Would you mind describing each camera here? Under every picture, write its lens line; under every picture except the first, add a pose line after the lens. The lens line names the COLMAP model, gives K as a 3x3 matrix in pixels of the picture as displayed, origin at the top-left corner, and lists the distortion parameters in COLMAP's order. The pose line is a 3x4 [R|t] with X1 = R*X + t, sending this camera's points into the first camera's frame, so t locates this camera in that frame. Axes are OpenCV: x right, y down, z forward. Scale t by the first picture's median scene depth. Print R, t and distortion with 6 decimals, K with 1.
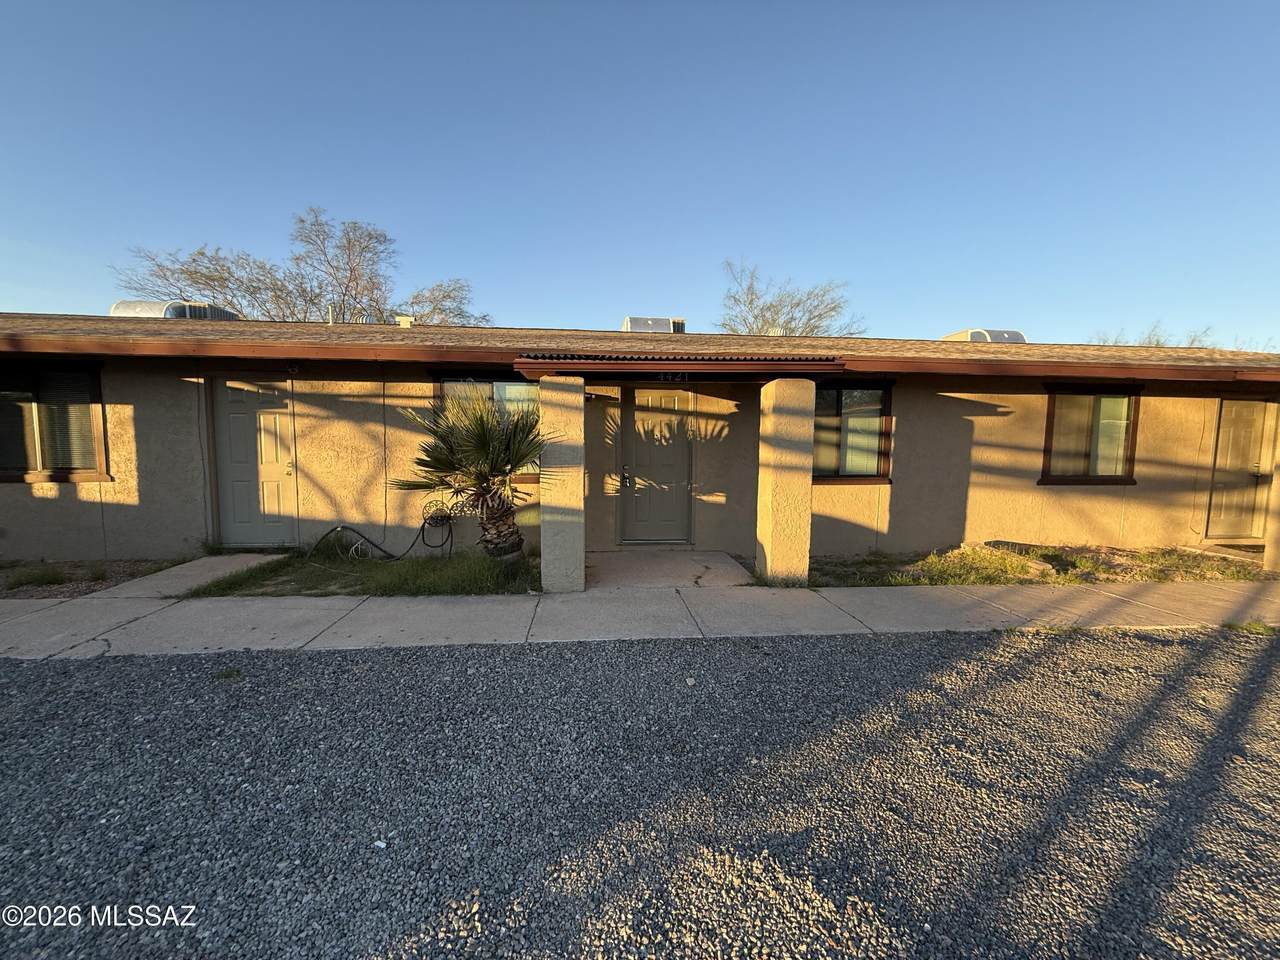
lens RADIAL K [[512.6, 0, 640.0], [0, 512.6, 480.0], [0, 0, 1]] dist [0.002433, 0.000107]
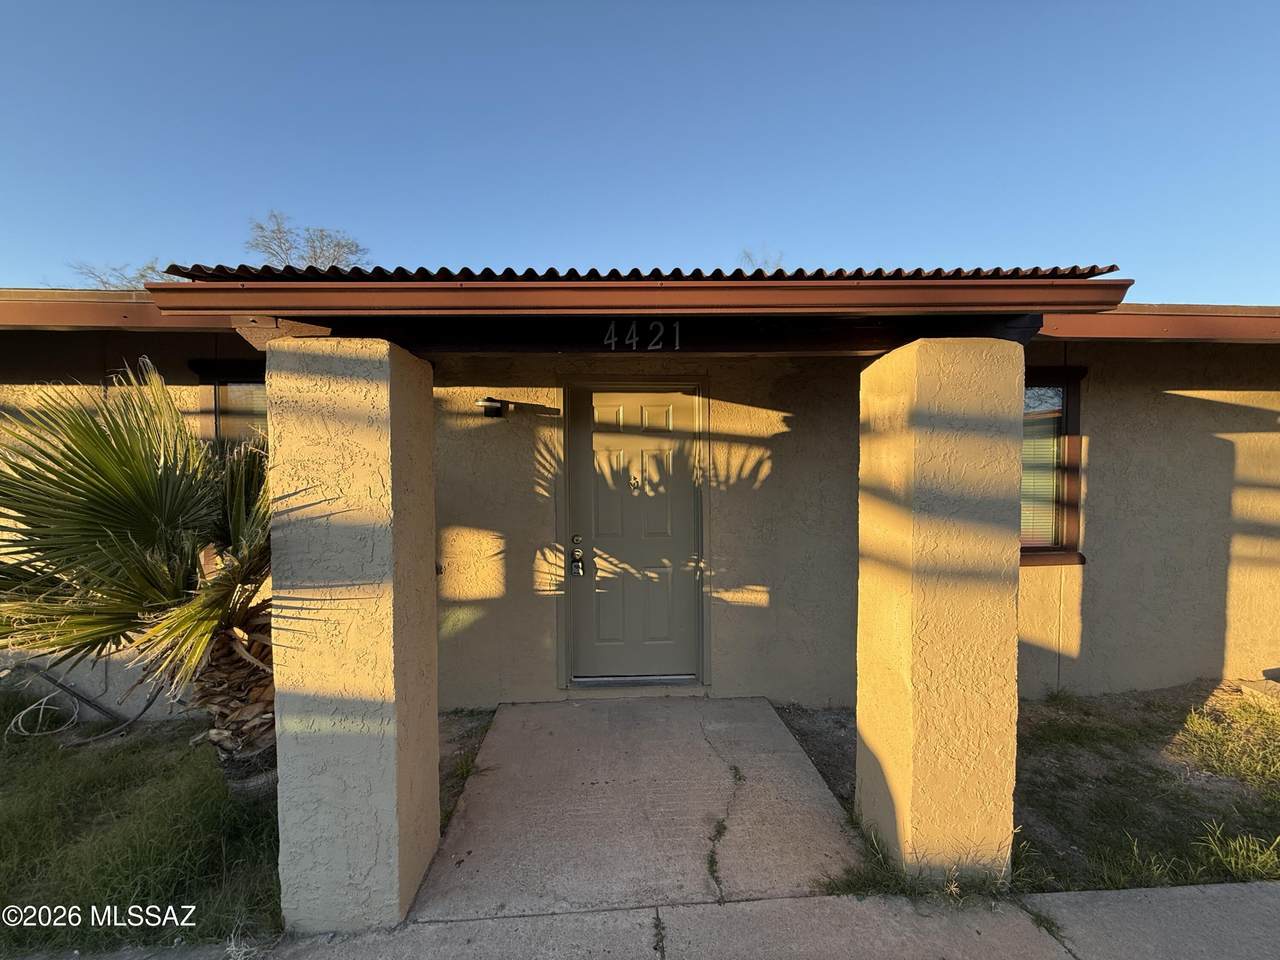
lens RADIAL K [[512.6, 0, 640.0], [0, 512.6, 480.0], [0, 0, 1]] dist [0.002433, 0.000107]
pose [[0.999175, -0.012149, -0.038759, 0.059573], [0.010097, 0.998559, -0.052702, -0.058242], [0.039343, 0.052267, 0.997858, 0.479411]]
